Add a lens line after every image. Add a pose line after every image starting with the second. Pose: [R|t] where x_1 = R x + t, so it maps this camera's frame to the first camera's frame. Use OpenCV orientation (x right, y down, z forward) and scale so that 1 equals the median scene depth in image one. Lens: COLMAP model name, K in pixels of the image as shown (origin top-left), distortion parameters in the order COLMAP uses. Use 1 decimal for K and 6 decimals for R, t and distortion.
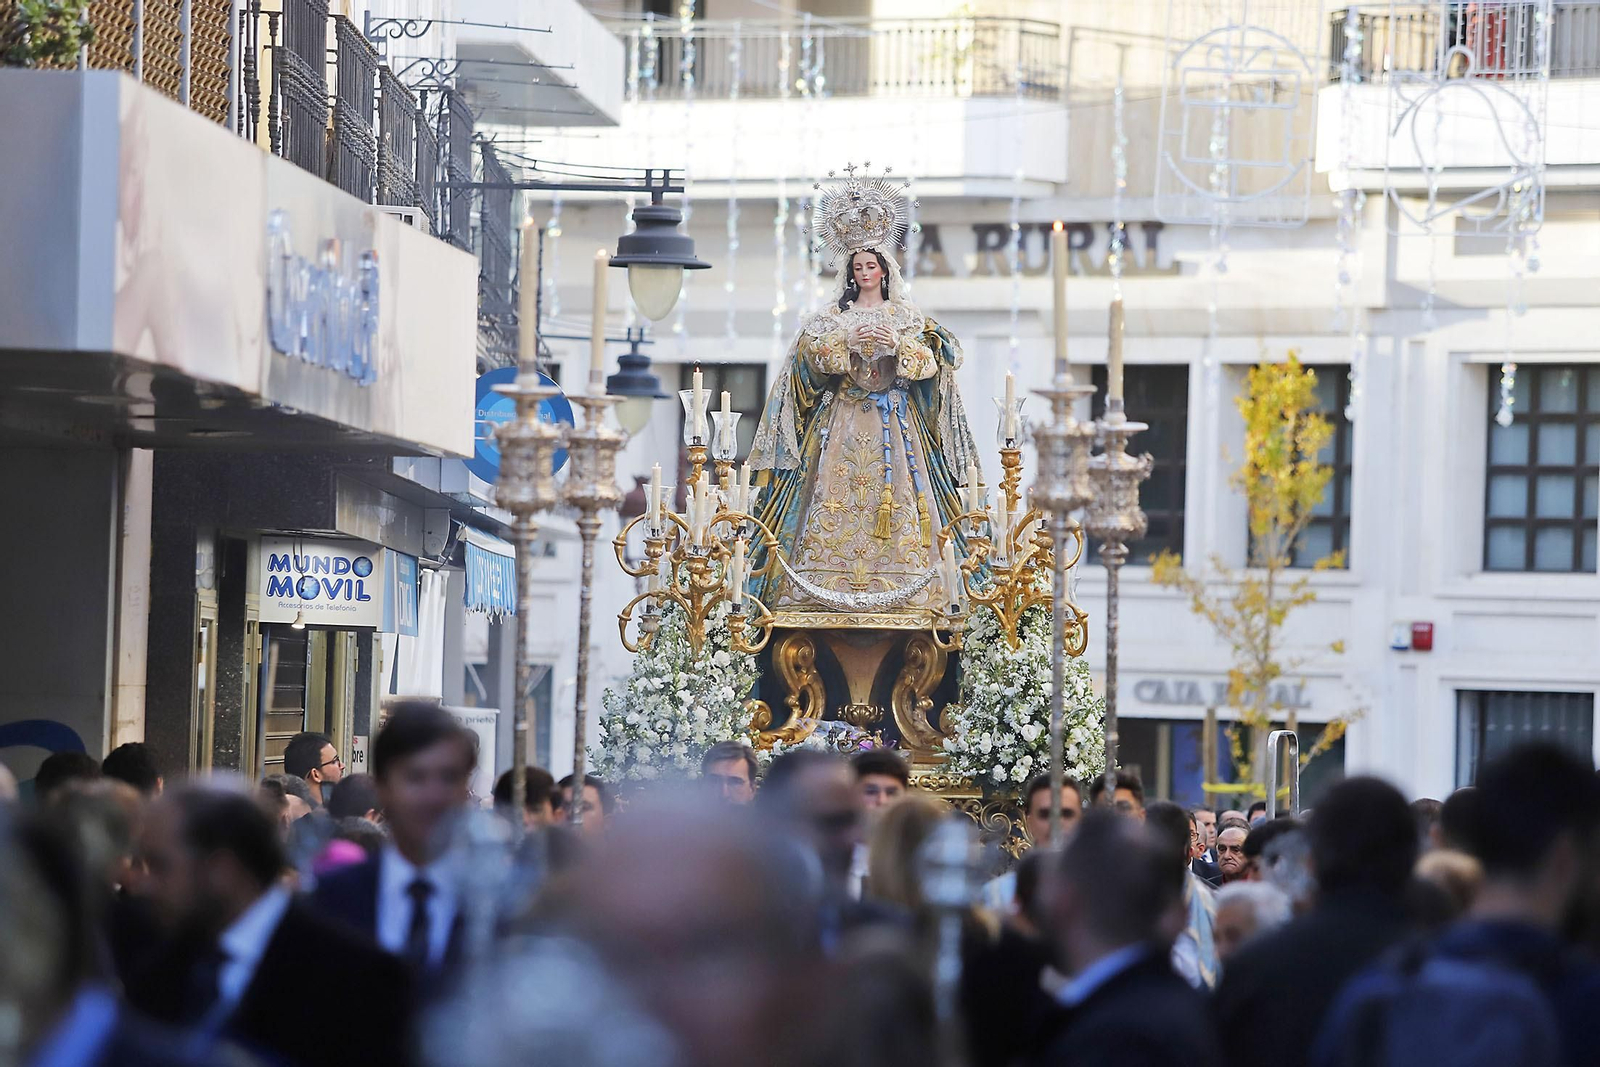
lens RADIAL K [[5861.7, 0, 734.0], [0, 5861.7, 533.7], [0, 0, 1]] dist [0.147295, 19.440523]
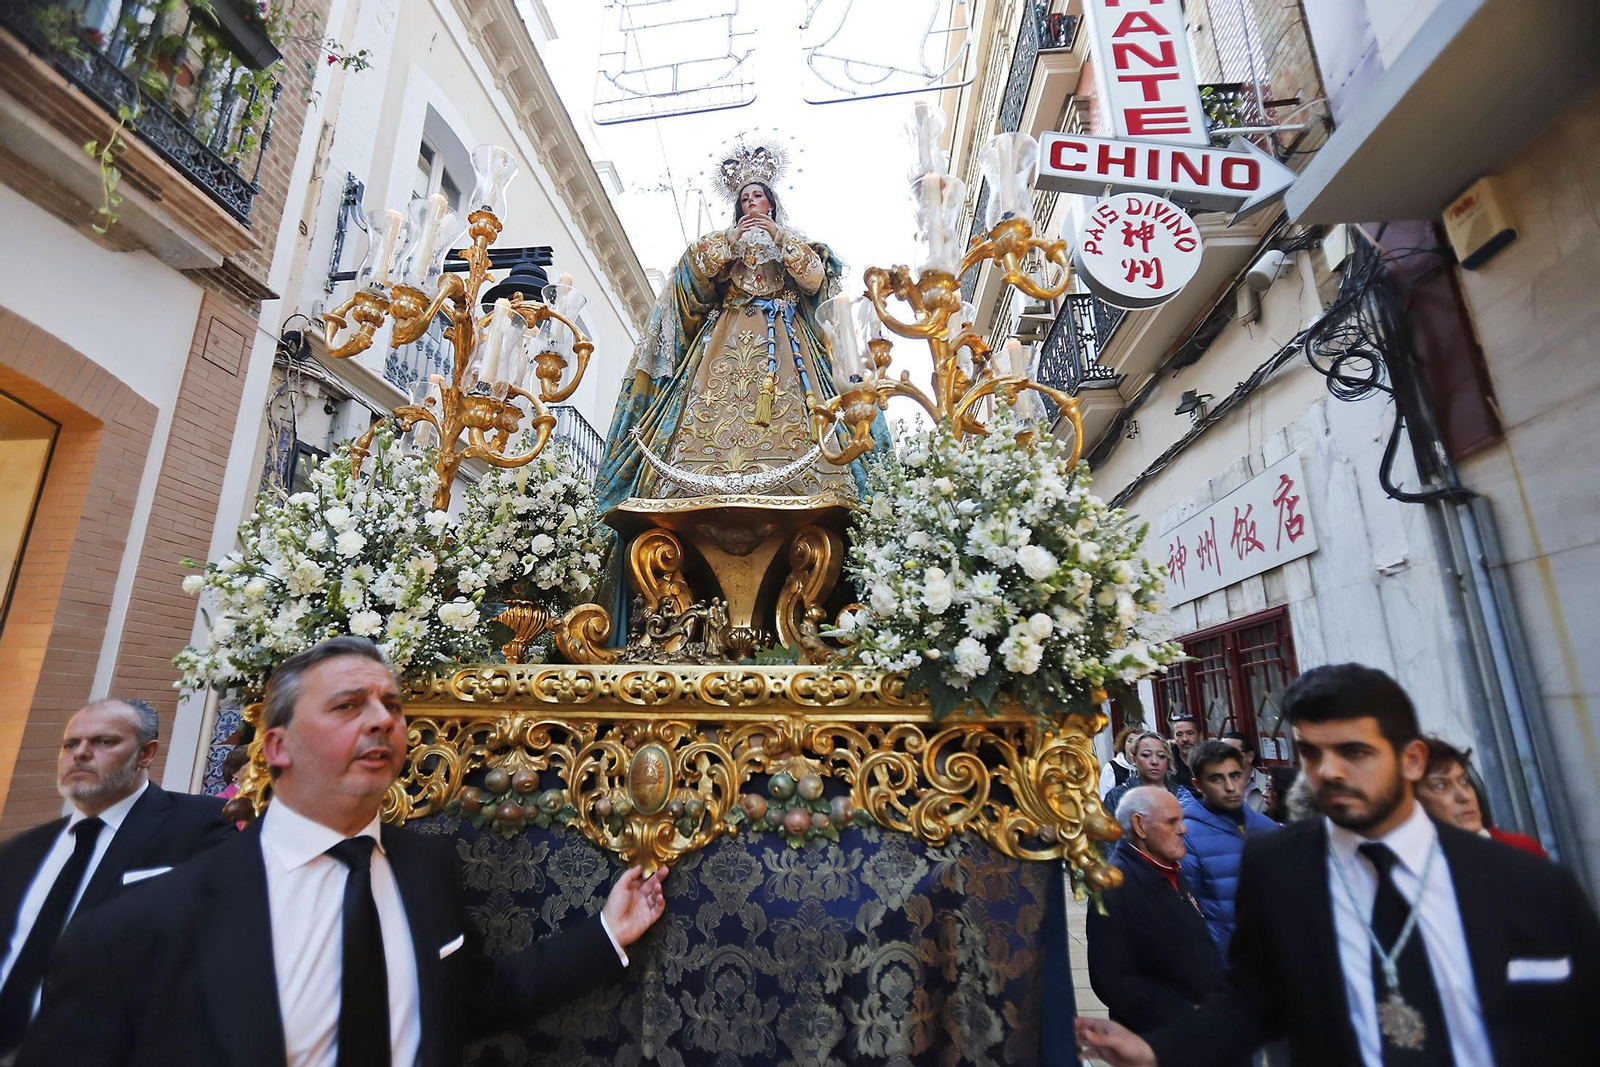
lens RADIAL K [[732.4, 0, 800.0], [0, 732.4, 533.5], [0, 0, 1]] dist [-0.080147, 0.025255]
pose [[0.999883, -0.010996, -0.010616, 0.031766], [0.007900, 0.966391, -0.256956, 0.043875], [0.013085, 0.256843, 0.966365, 0.906332]]
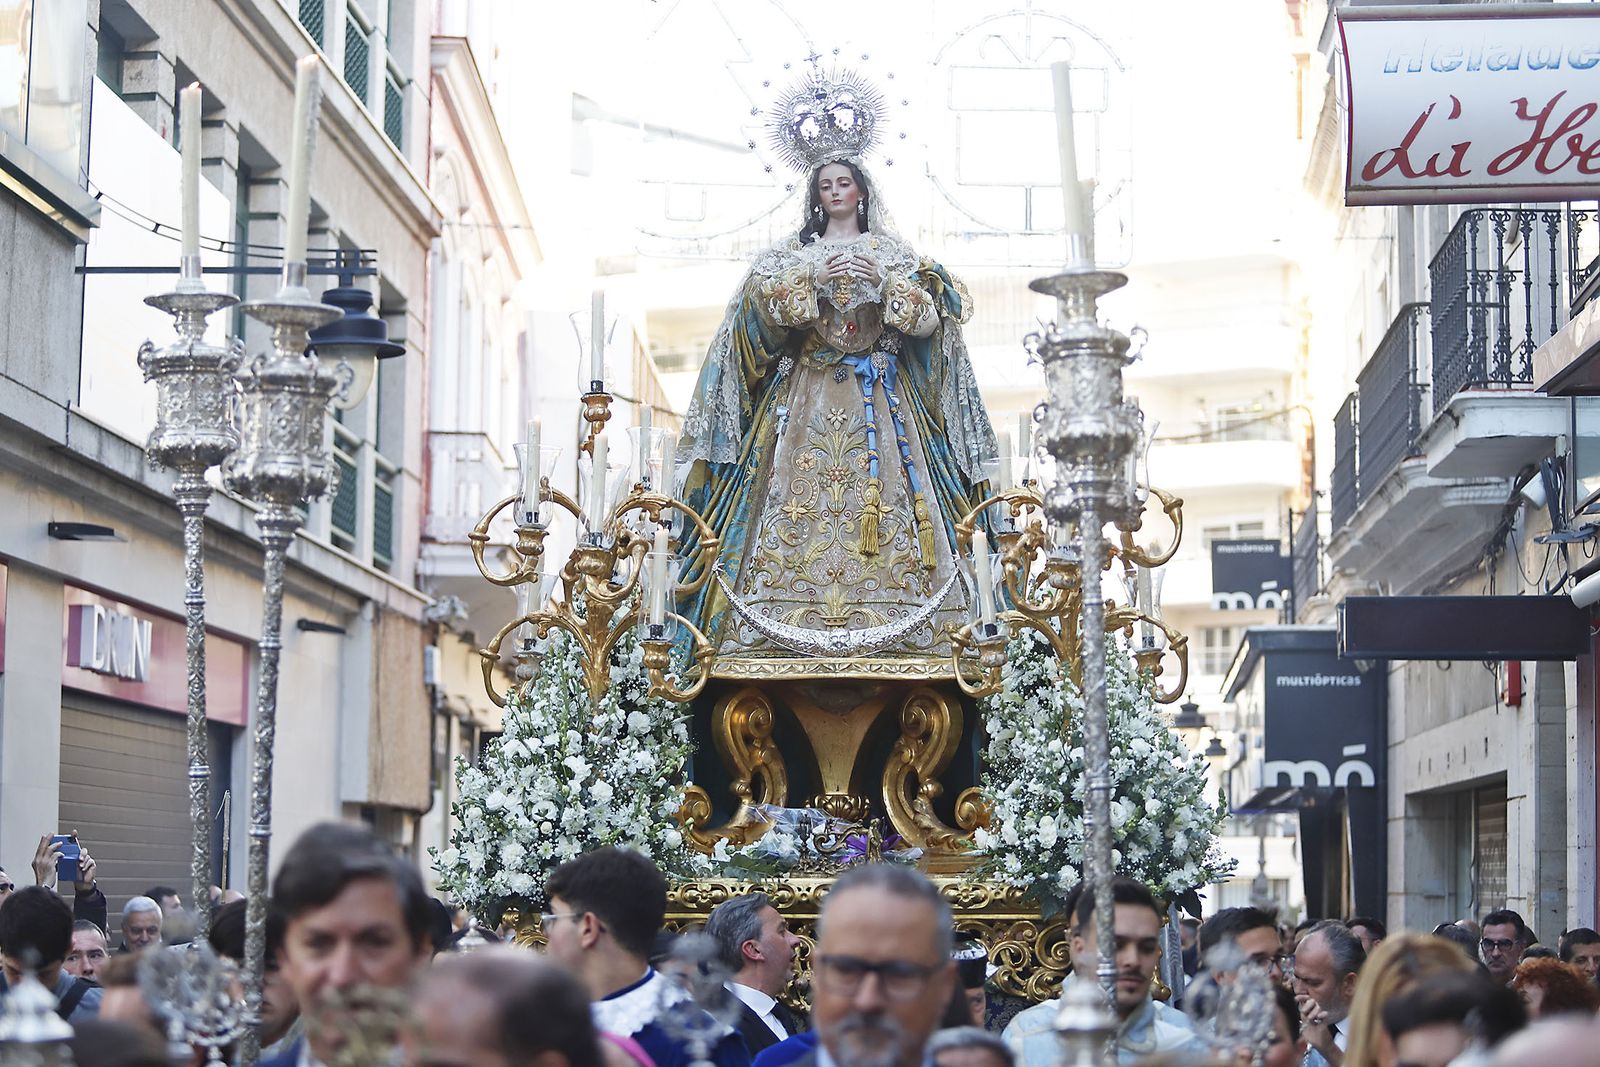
lens RADIAL K [[3085.4, 0, 800.0], [0, 3085.4, 533.5], [0, 0, 1]] dist [-0.290419, 0.051448]
pose [[0.999180, -0.006542, 0.039961, 0.002606], [0.010271, 0.995535, -0.093838, 0.033044], [-0.039169, 0.094171, 0.994785, 0.636960]]
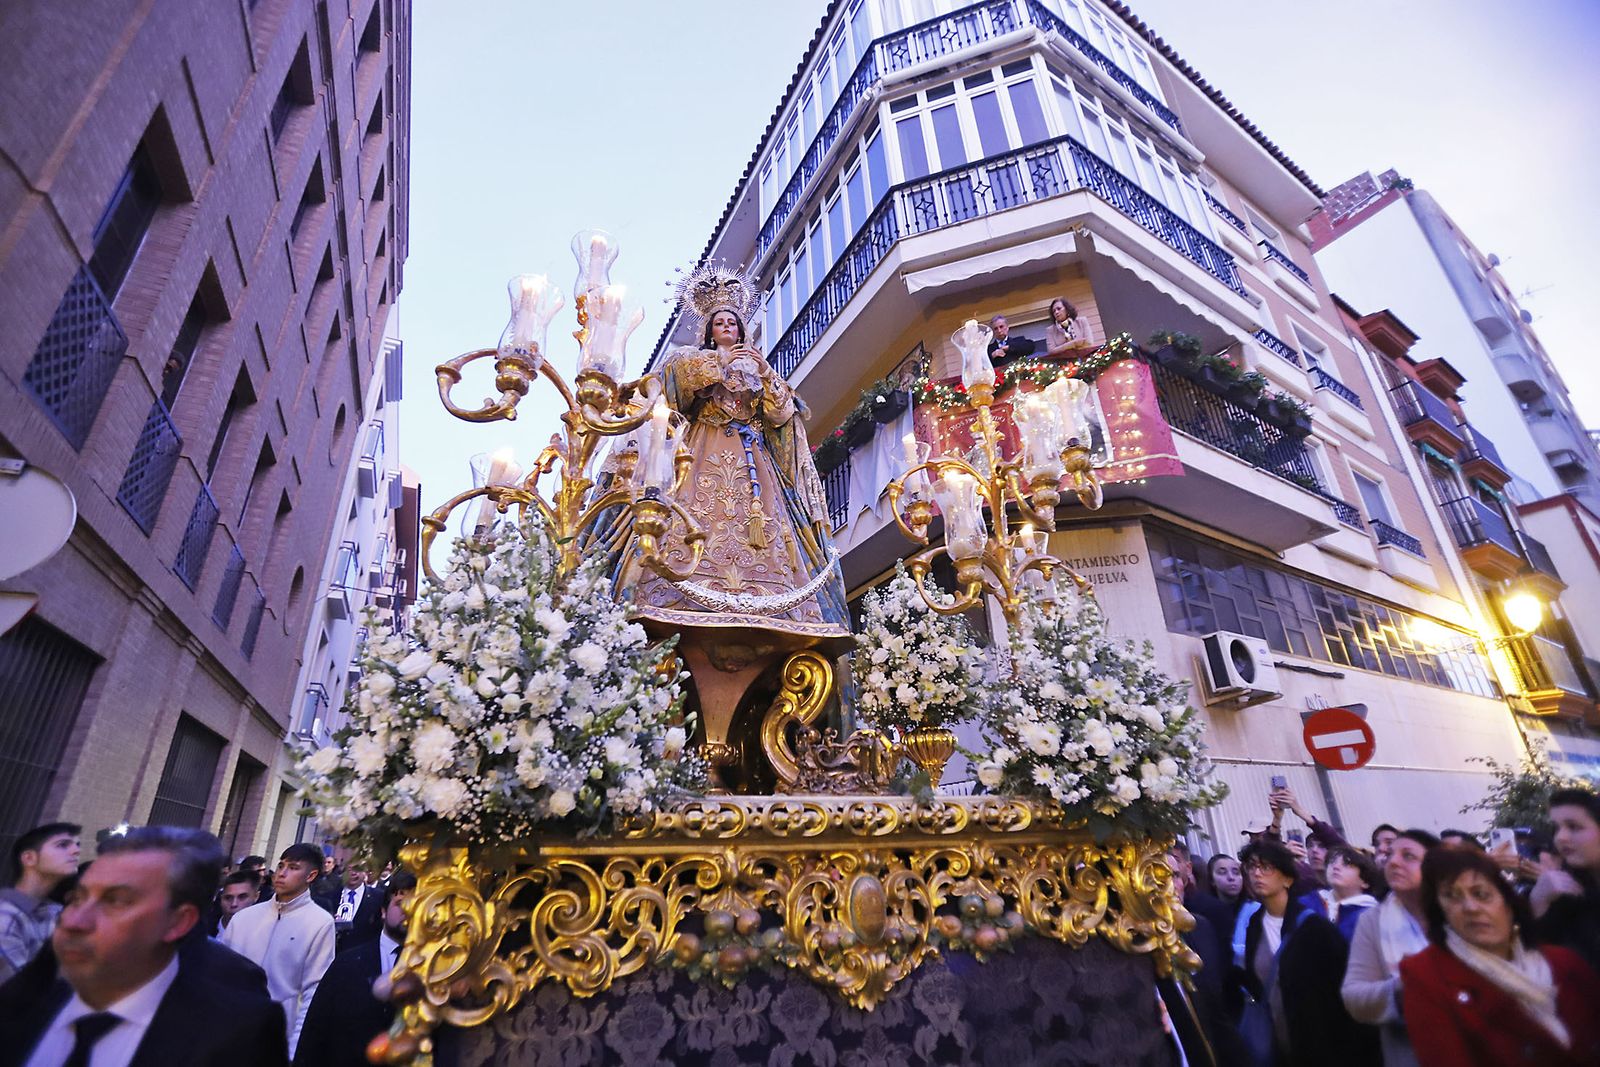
lens RADIAL K [[732.4, 0, 800.0], [0, 732.4, 533.5], [0, 0, 1]] dist [-0.080147, 0.025255]
pose [[0.902710, 0.140813, 0.406554, -0.014361], [0.026721, 0.924754, -0.379626, 0.041556], [-0.429419, 0.353556, 0.831022, 0.909365]]
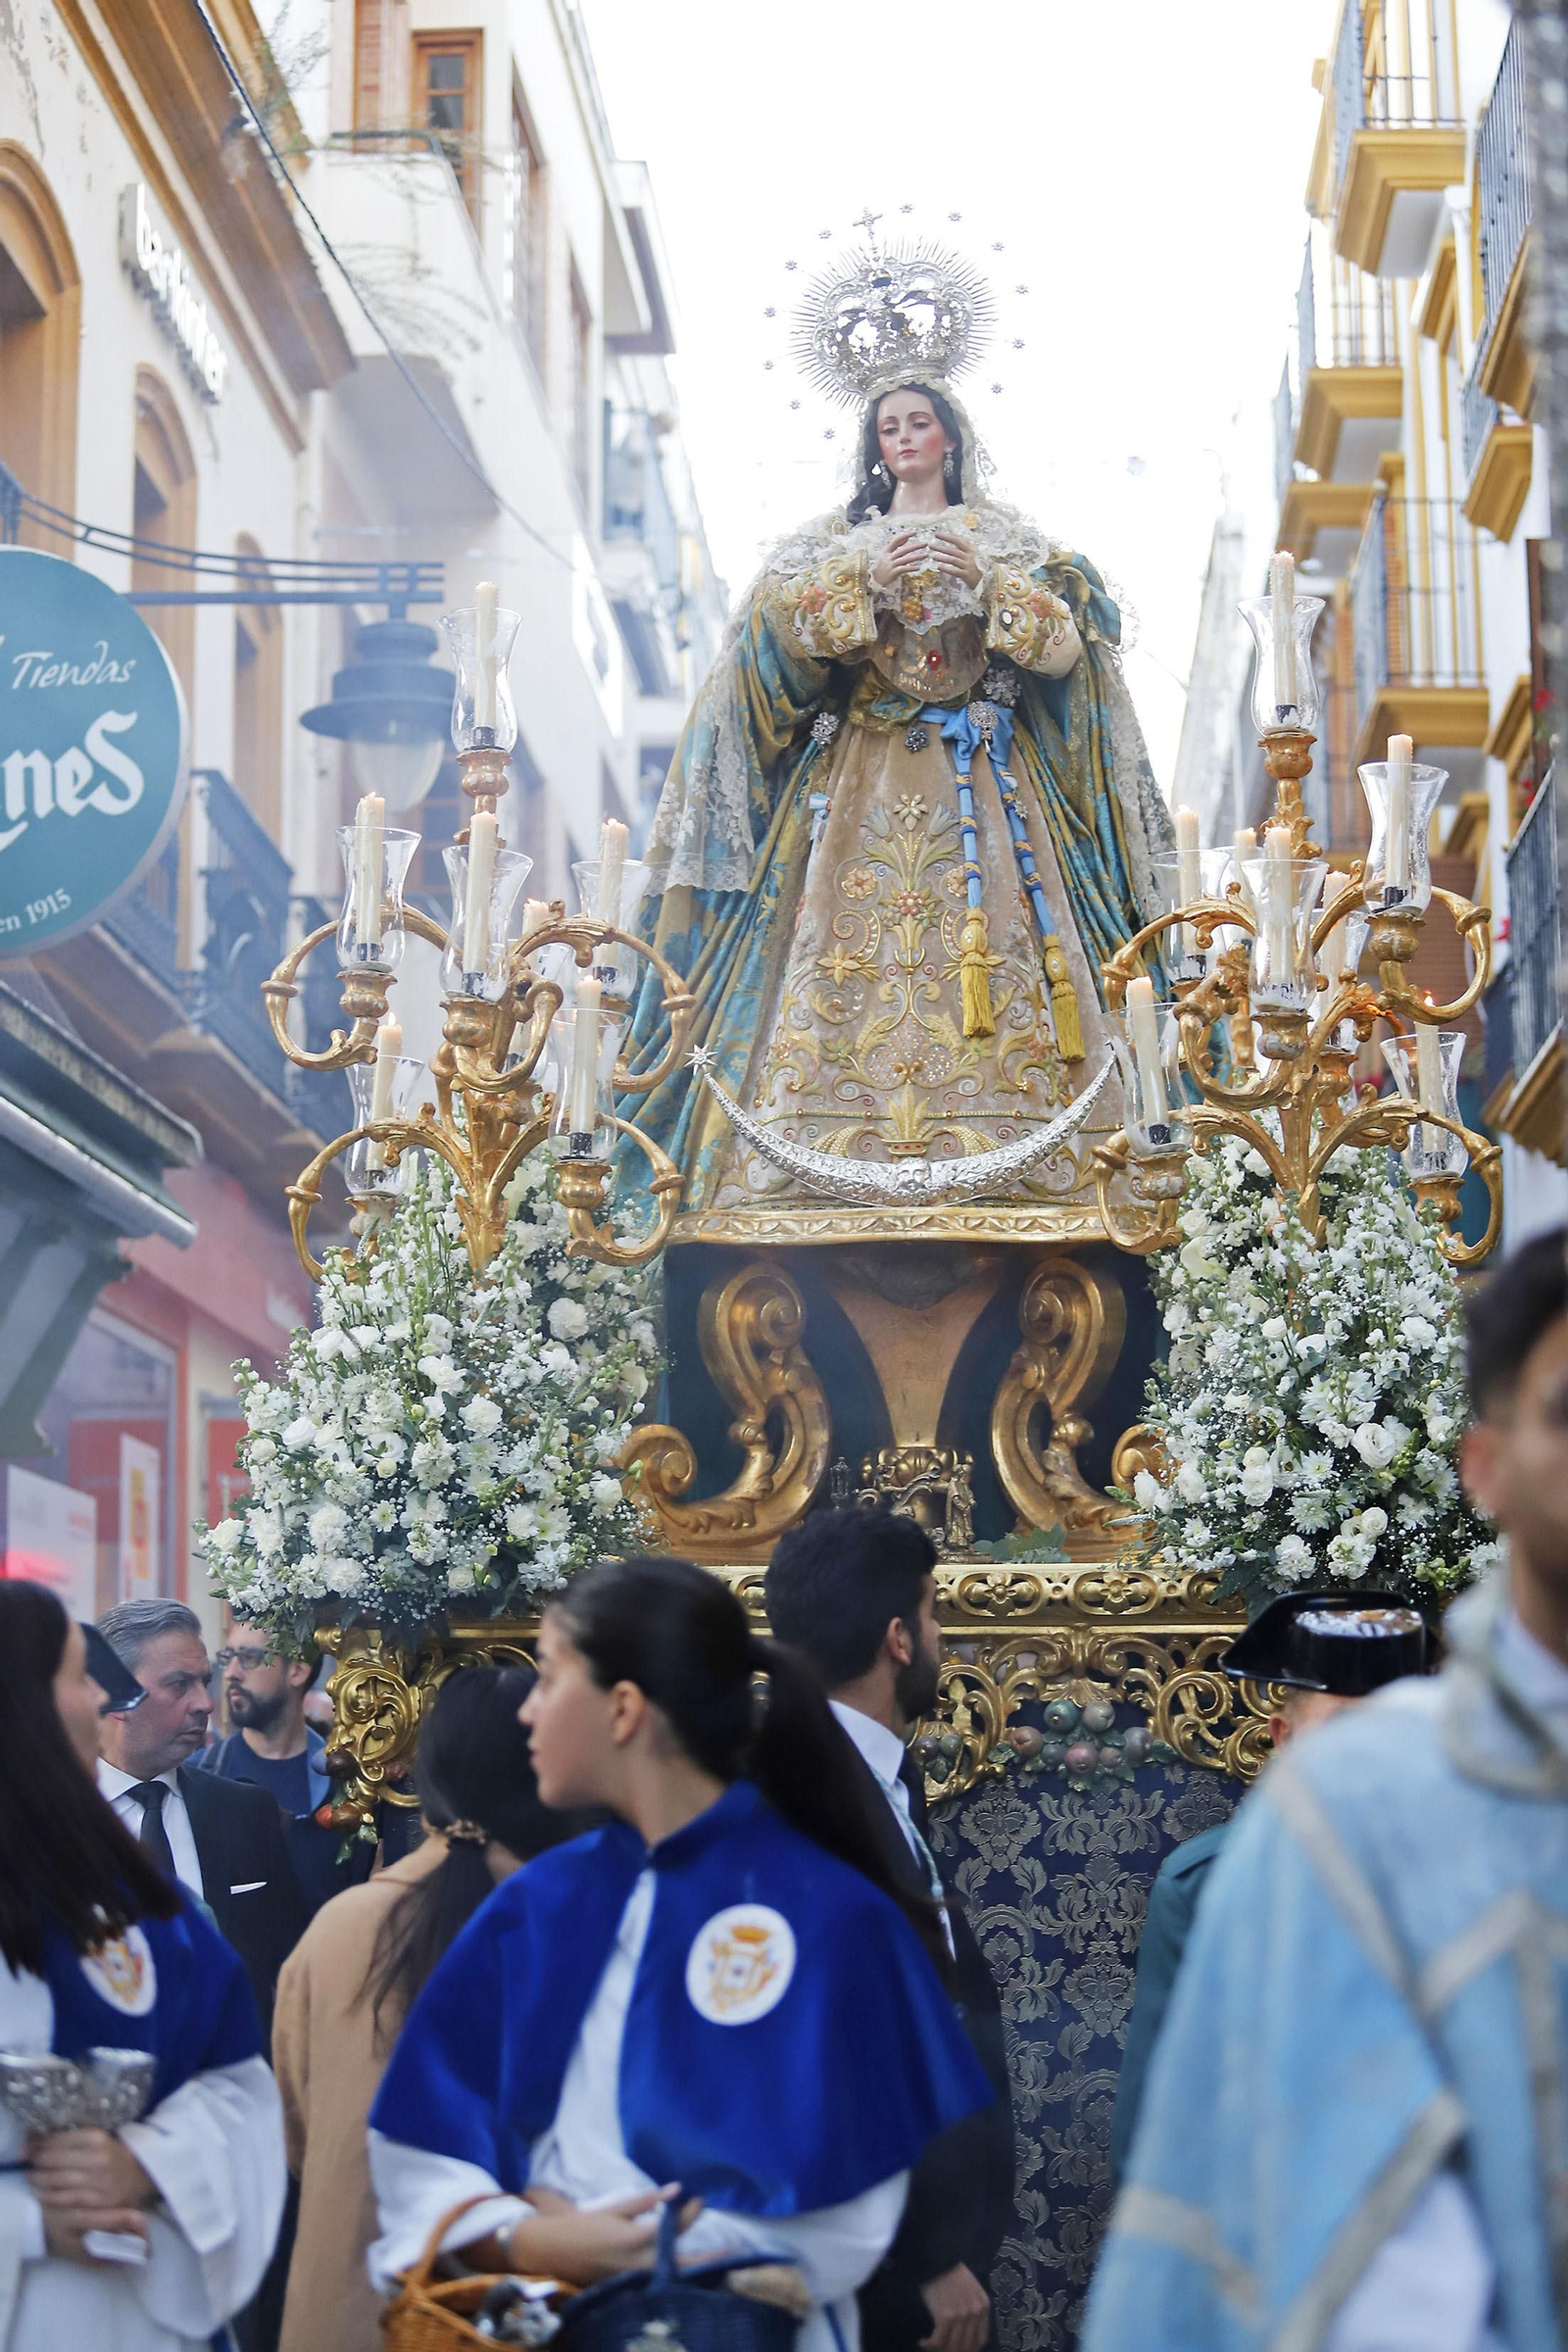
lens RADIAL K [[4535.5, 0, 784.0], [0, 4535.5, 1176.0], [0, 0, 1]] dist [-0.290419, 0.051448]
pose [[0.999791, -0.017878, -0.009875, 0.015883], [0.016709, 0.994023, -0.107881, 0.045037], [0.011745, 0.107694, 0.994115, 0.688049]]
